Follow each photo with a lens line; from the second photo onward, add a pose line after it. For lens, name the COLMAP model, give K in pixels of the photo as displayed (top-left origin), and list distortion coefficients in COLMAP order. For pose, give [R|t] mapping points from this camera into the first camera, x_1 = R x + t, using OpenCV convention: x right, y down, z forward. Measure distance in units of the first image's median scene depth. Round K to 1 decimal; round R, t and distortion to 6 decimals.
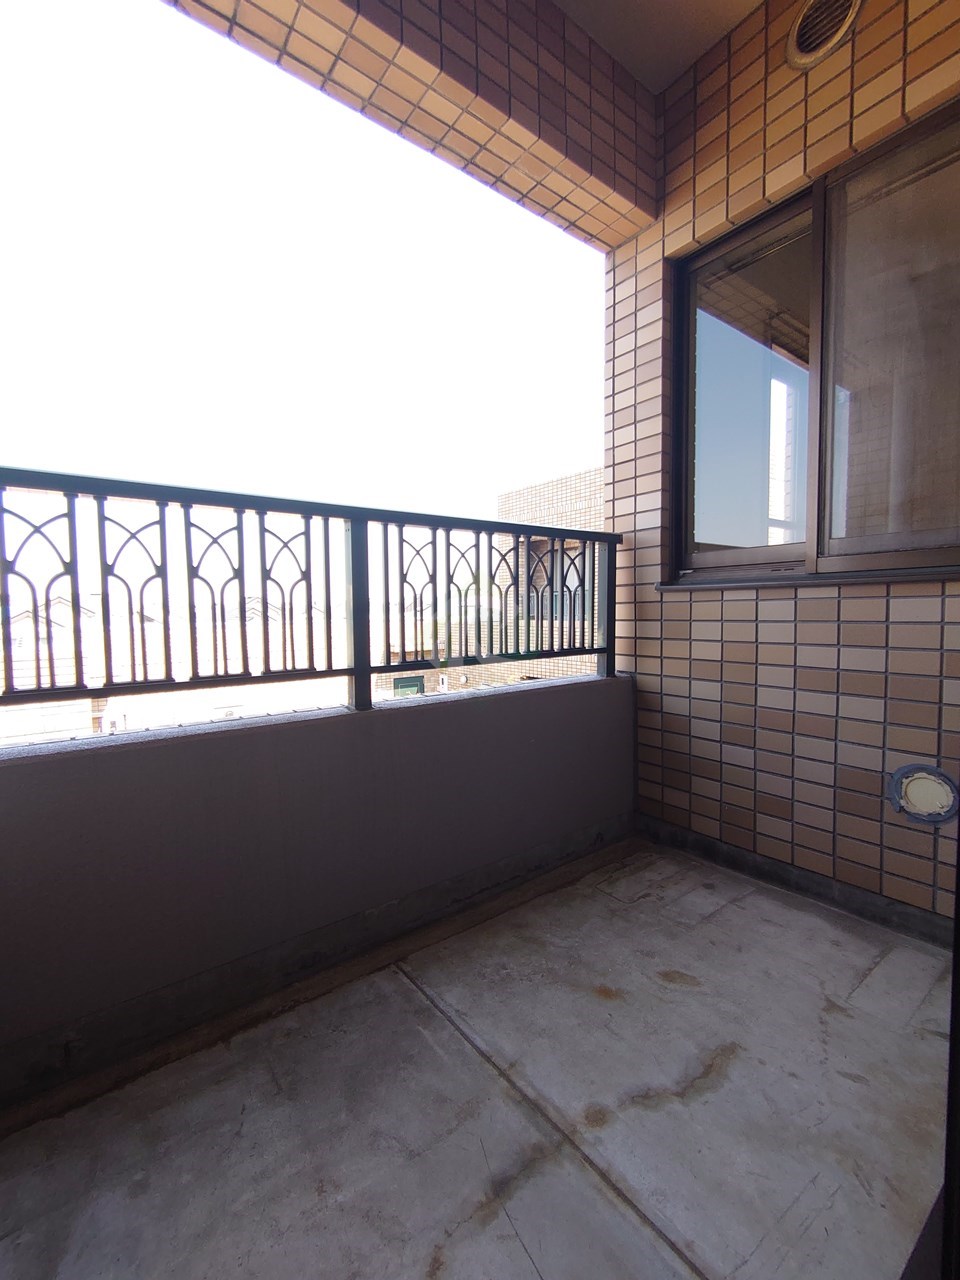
lens RADIAL K [[553.3, 0, 479.7], [0, 553.3, 644.3], [0, 0, 1]] dist [0.003108, -0.000191]
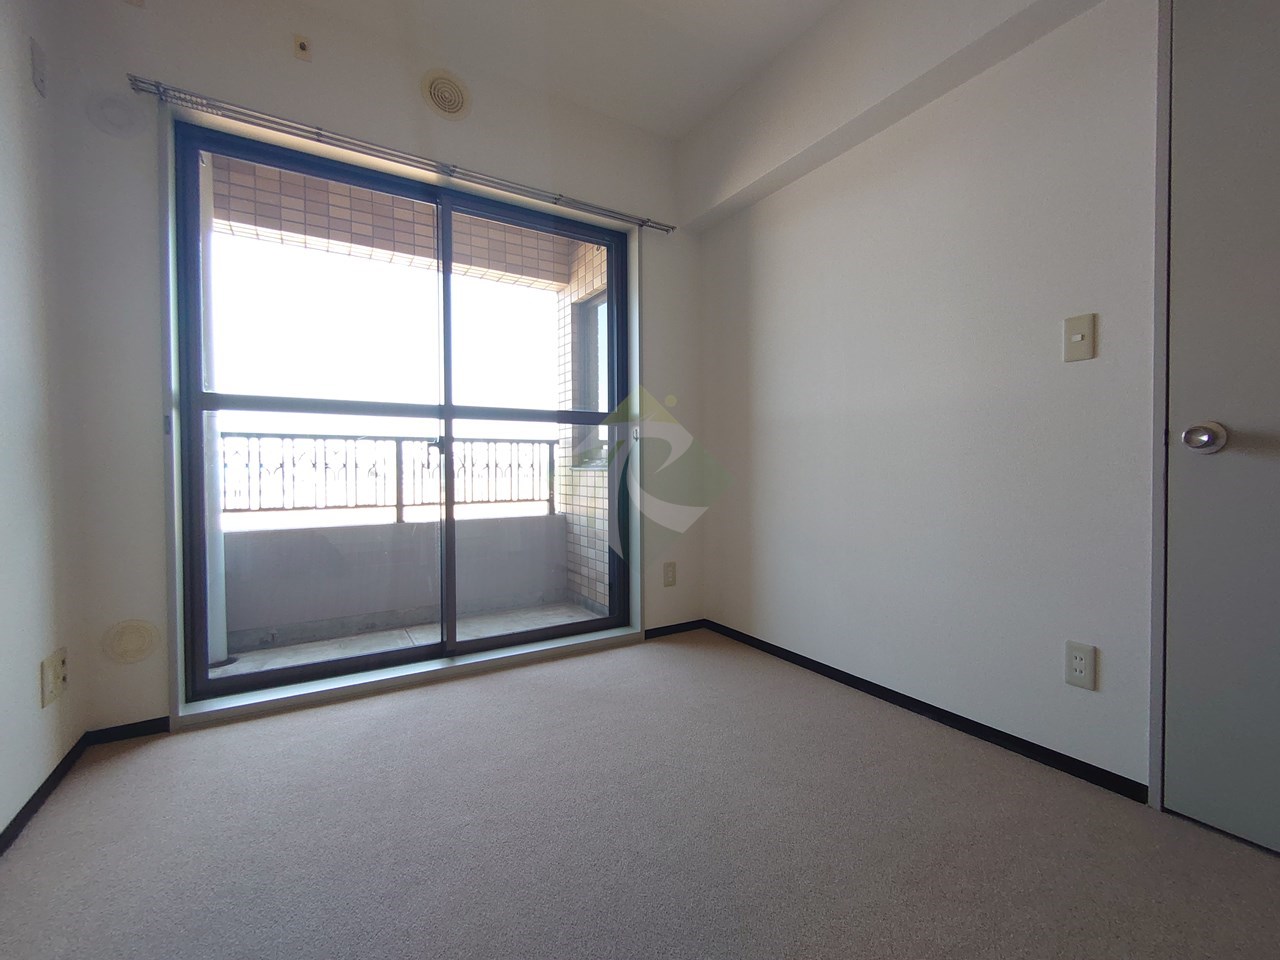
lens RADIAL K [[553.3, 0, 632.4], [0, 553.3, 480.0], [0, 0, 1]] dist [0.003108, -0.000191]
pose [[0.993091, 0.013959, -0.116515, 0.807869], [-0.018654, 0.999053, -0.039308, 0.011041], [0.115856, 0.041209, 0.992411, -0.942259]]
